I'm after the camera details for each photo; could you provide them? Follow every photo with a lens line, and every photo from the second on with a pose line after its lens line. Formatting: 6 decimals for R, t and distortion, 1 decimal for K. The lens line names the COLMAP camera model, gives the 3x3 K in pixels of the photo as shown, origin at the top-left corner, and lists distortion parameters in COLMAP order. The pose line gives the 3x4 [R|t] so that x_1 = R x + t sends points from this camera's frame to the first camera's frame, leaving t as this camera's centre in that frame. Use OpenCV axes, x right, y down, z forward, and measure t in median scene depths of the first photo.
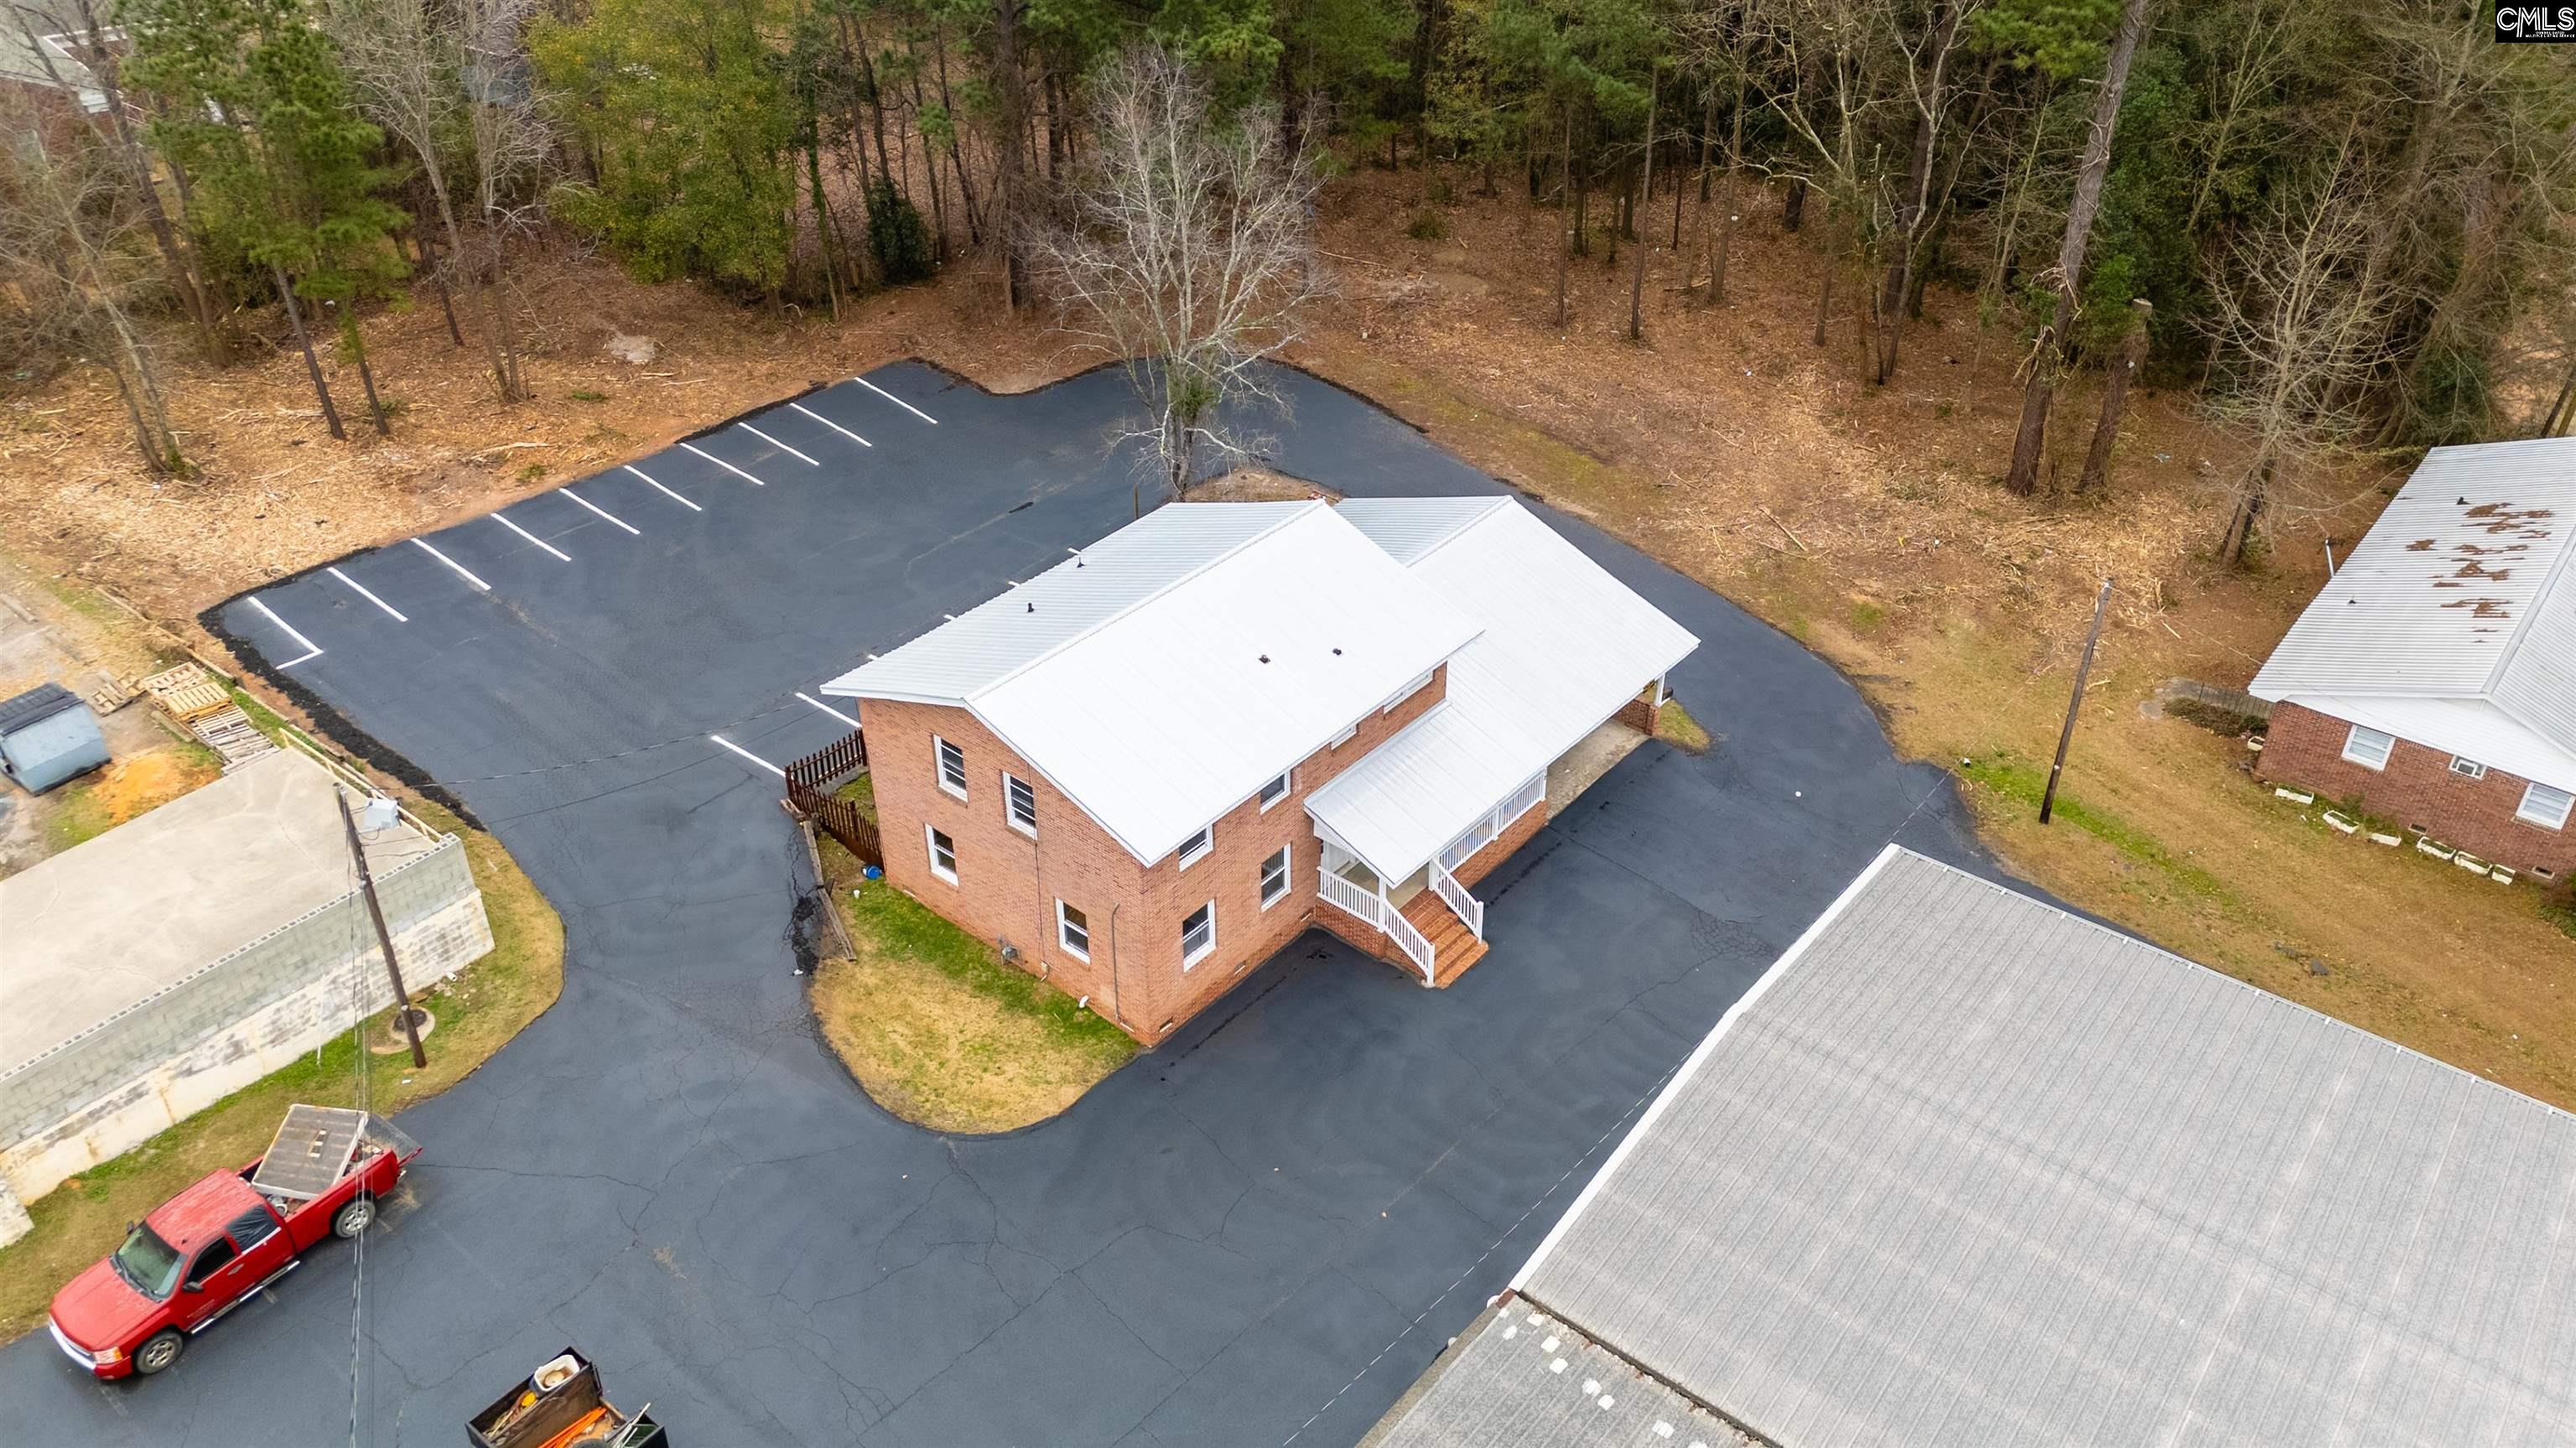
lens RADIAL K [[1895.8, 0, 1288.0], [0, 1895.8, 724.0], [0, 0, 1]] dist [0.080671, -0.081061]
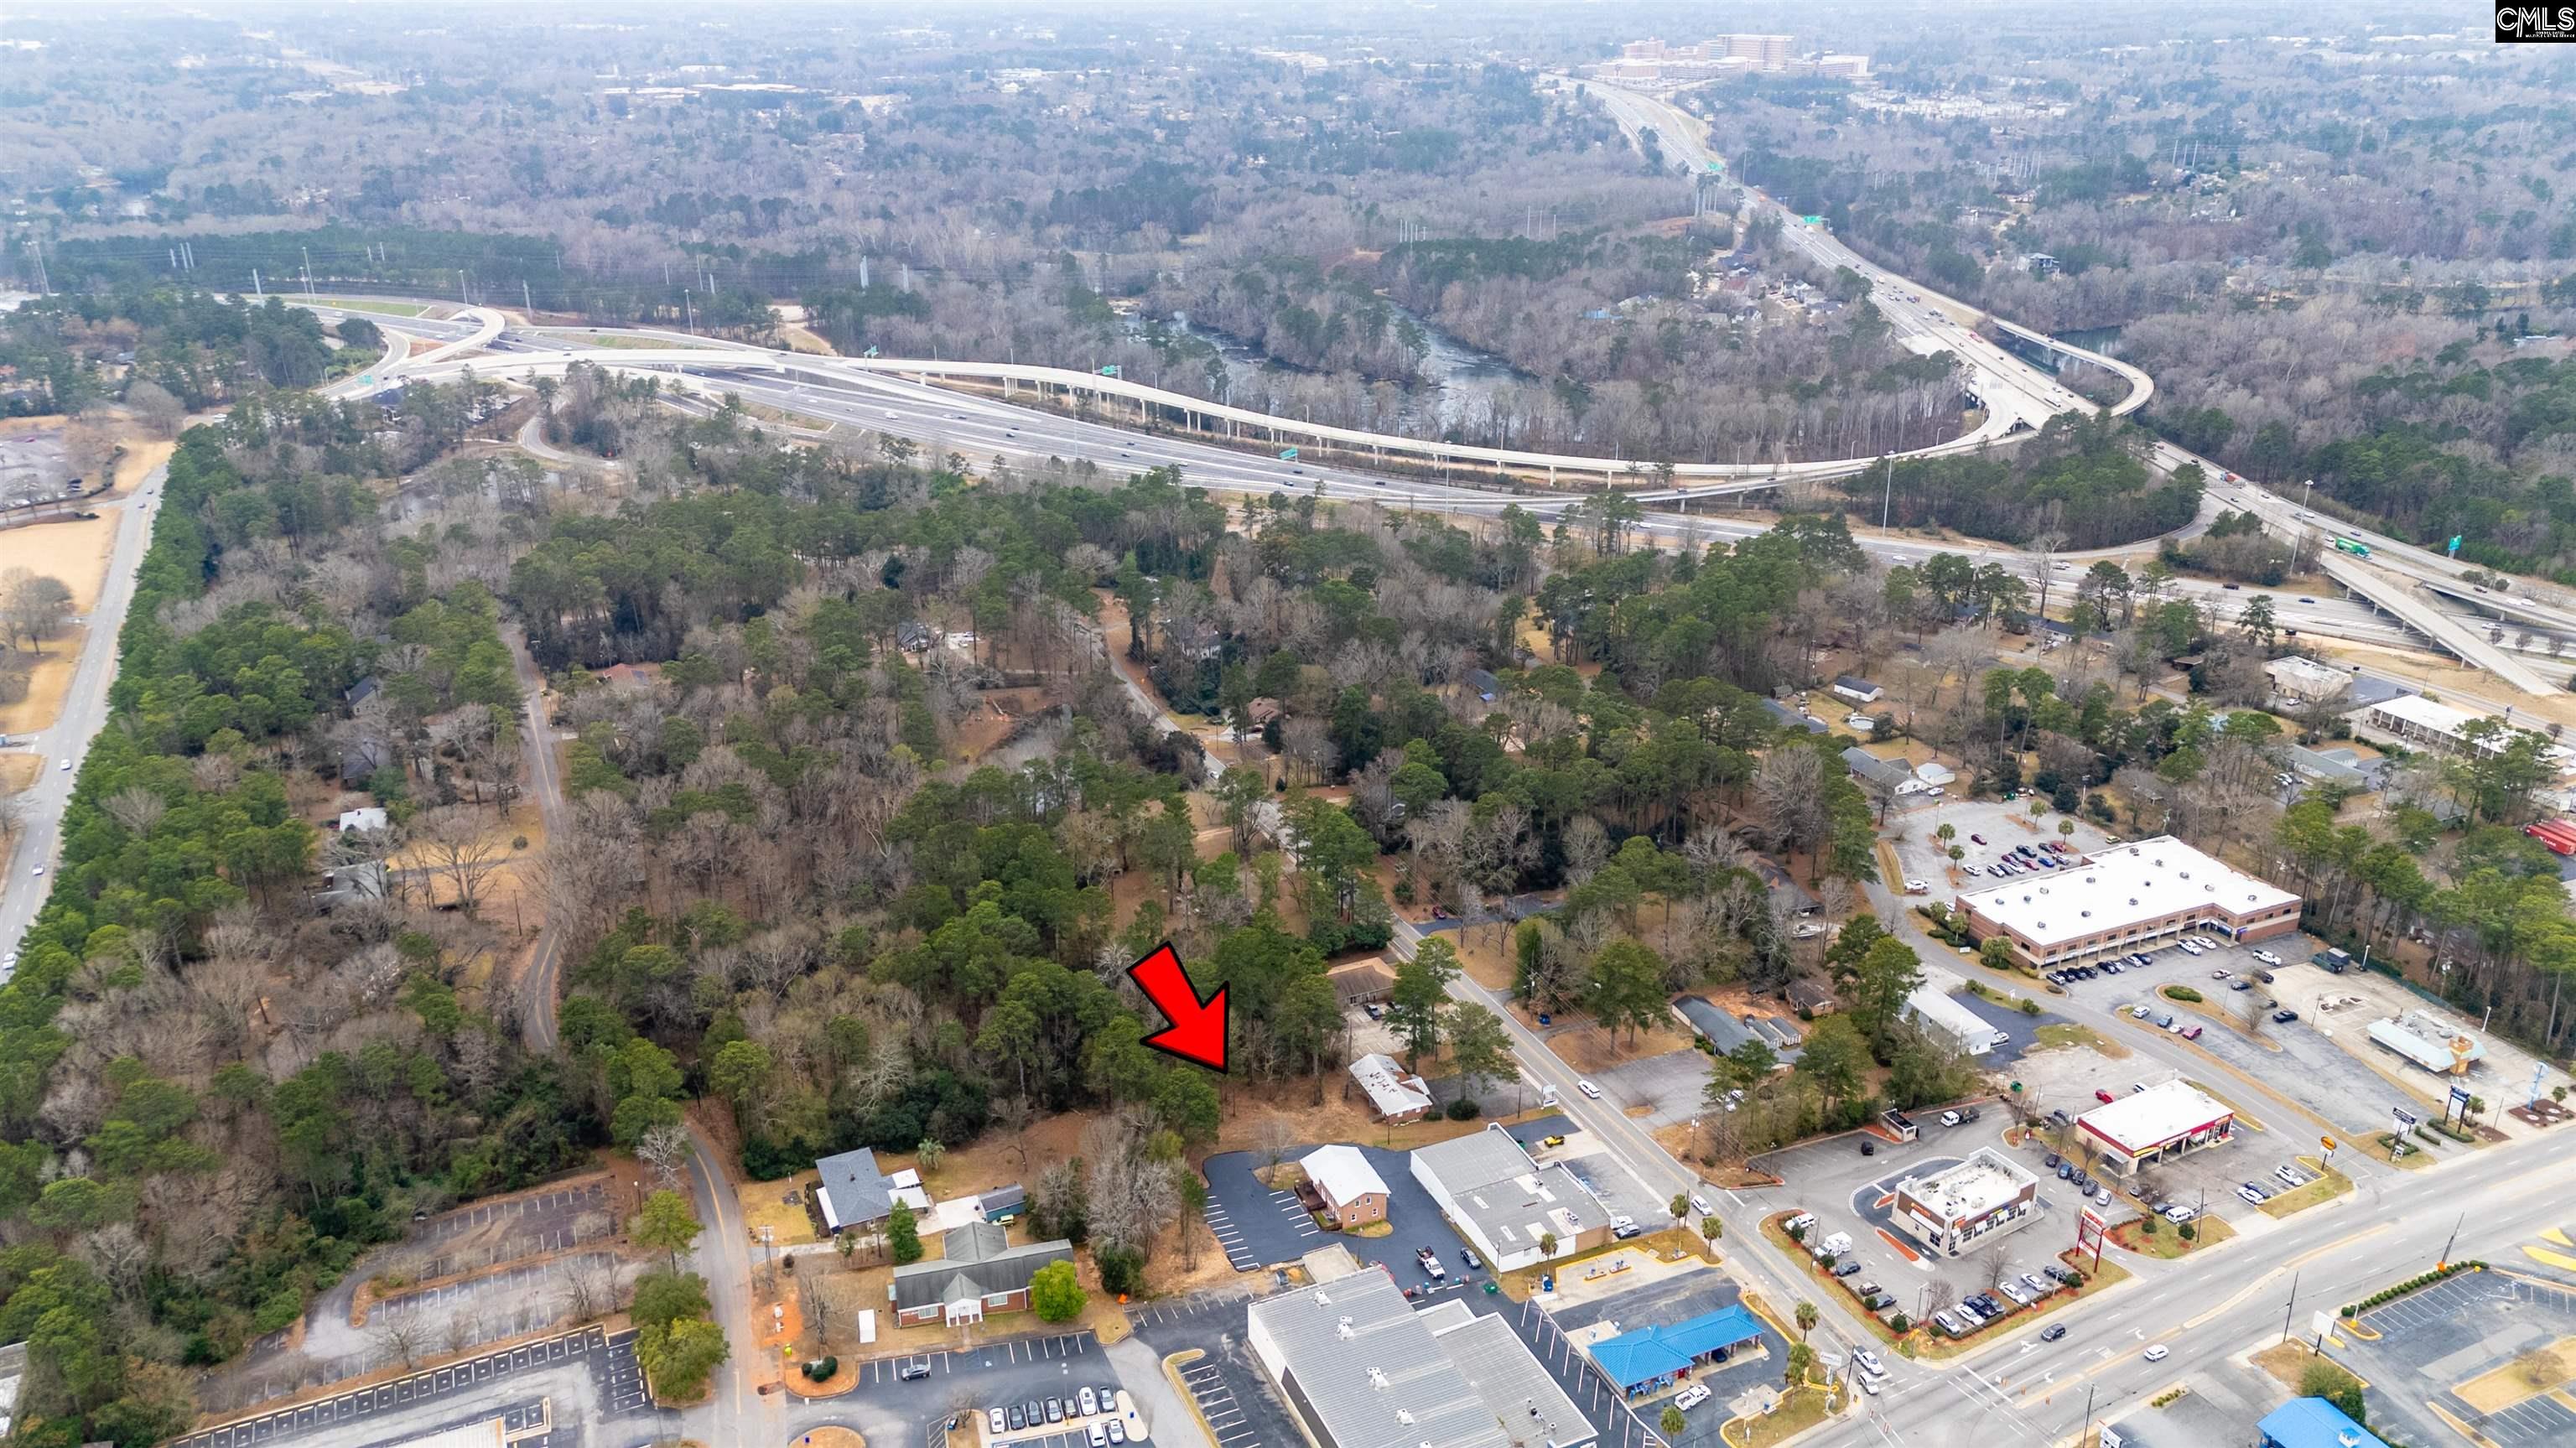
lens RADIAL K [[1886.5, 0, 1288.0], [0, 1886.5, 724.0], [0, 0, 1]] dist [0.105683, -0.118864]
pose [[0.456043, -0.334178, 0.824833, -4.762640], [0.497841, 0.864036, 0.074809, -1.887781], [-0.737685, 0.376520, 0.560405, -3.099612]]
